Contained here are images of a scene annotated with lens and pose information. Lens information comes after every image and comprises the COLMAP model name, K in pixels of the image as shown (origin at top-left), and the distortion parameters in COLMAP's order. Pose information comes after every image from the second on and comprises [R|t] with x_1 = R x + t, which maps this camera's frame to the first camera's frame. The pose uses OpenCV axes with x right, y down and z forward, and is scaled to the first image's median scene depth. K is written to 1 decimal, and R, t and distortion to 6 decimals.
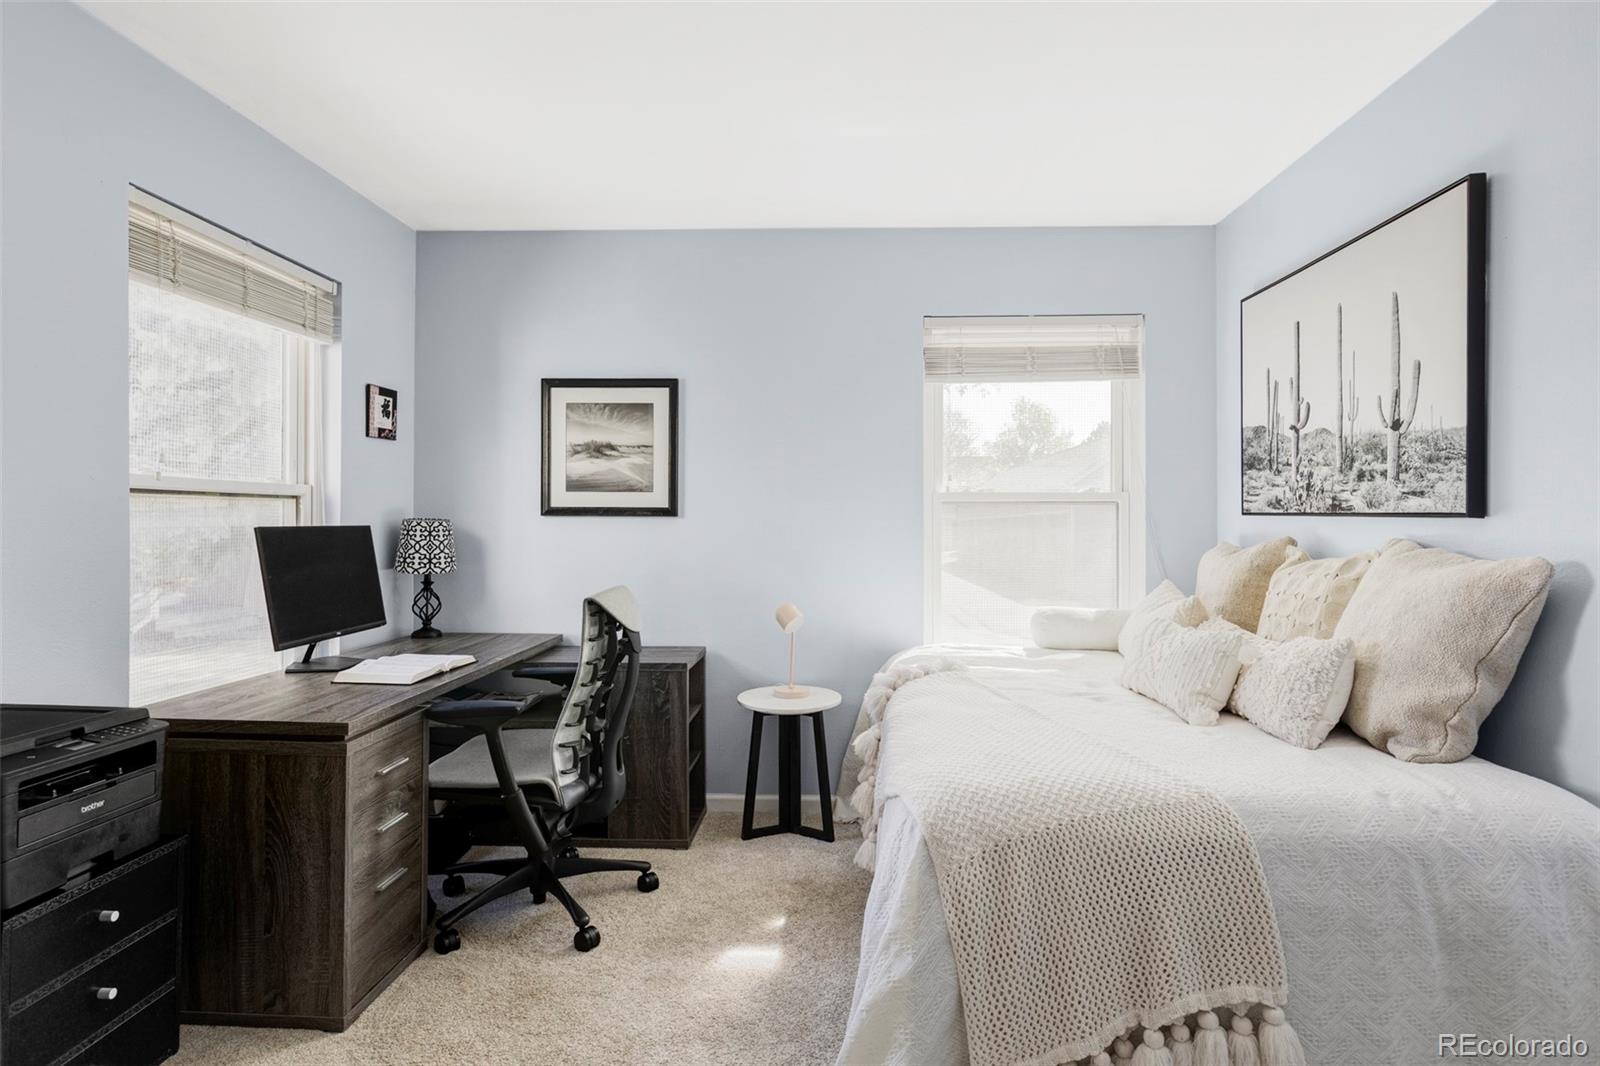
lens RADIAL K [[866.4, 0, 798.1], [0, 866.4, 518.5], [0, 0, 1]] dist [0.001936, -0.001106]
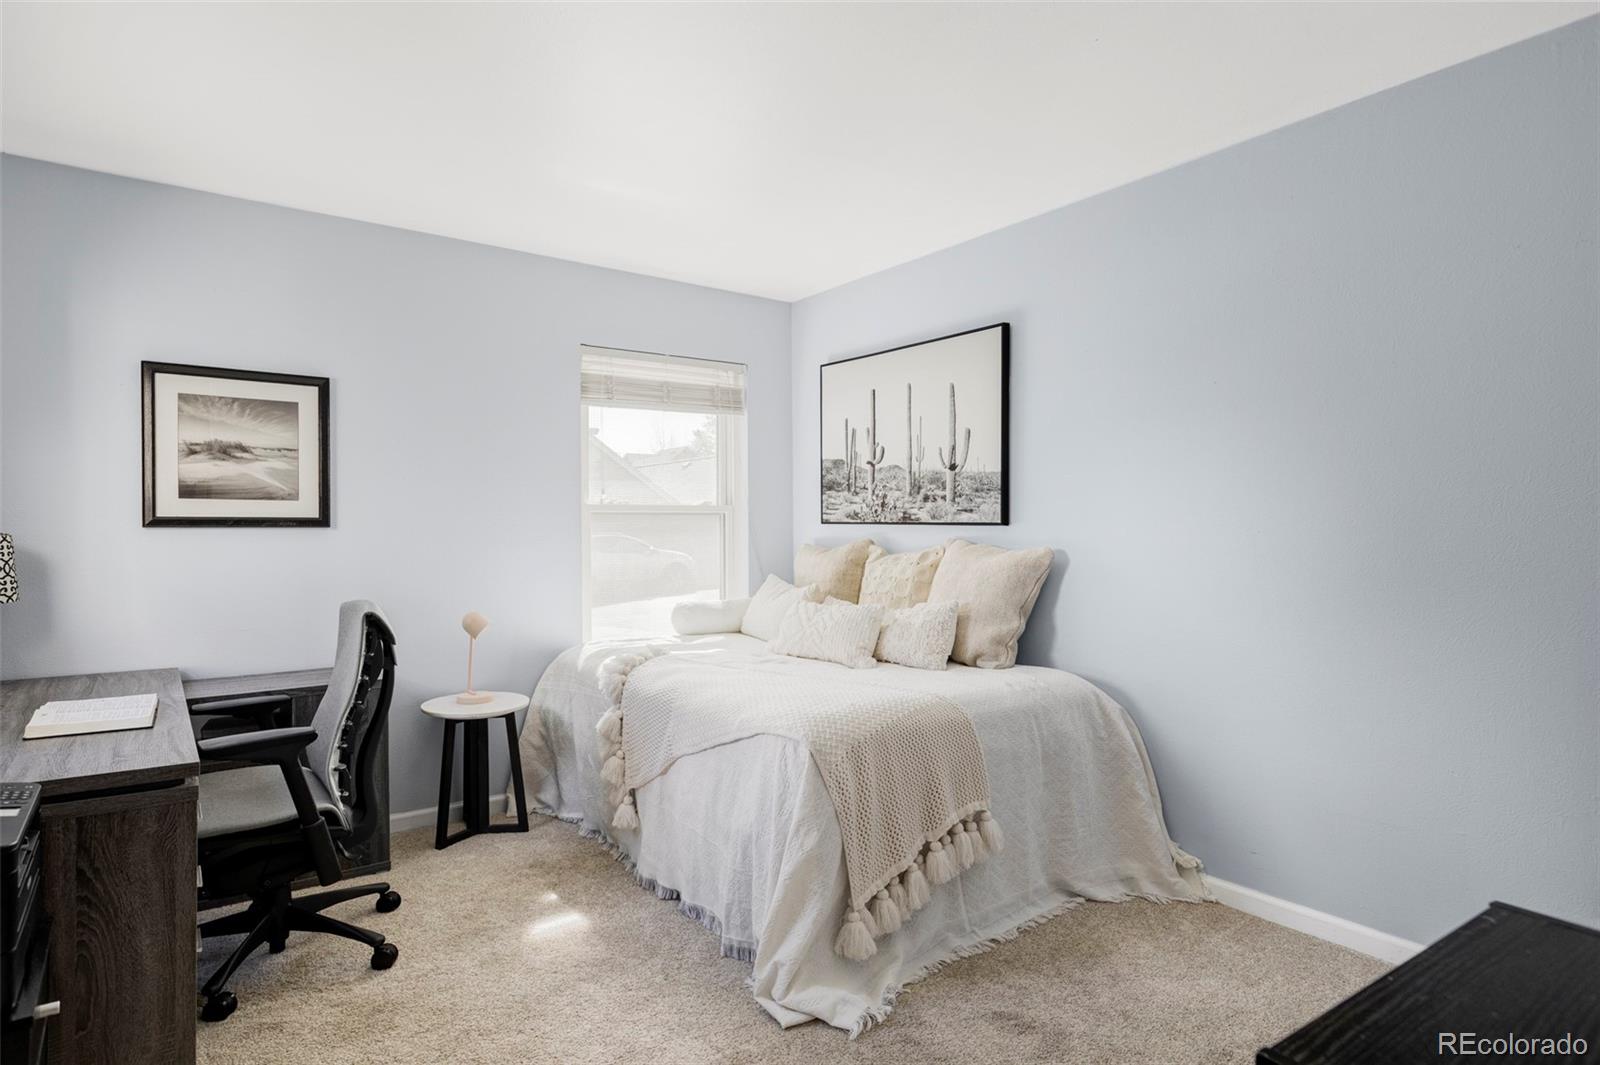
lens RADIAL K [[898.0, 0, 800.3], [0, 898.0, 534.2], [0, 0, 1]] dist [-0.003669, -0.000932]
pose [[0.773601, -0.010619, 0.633584, -0.472781], [0.004958, 0.999930, 0.010704, -0.003521], [-0.633654, -0.005140, 0.773600, -0.077836]]
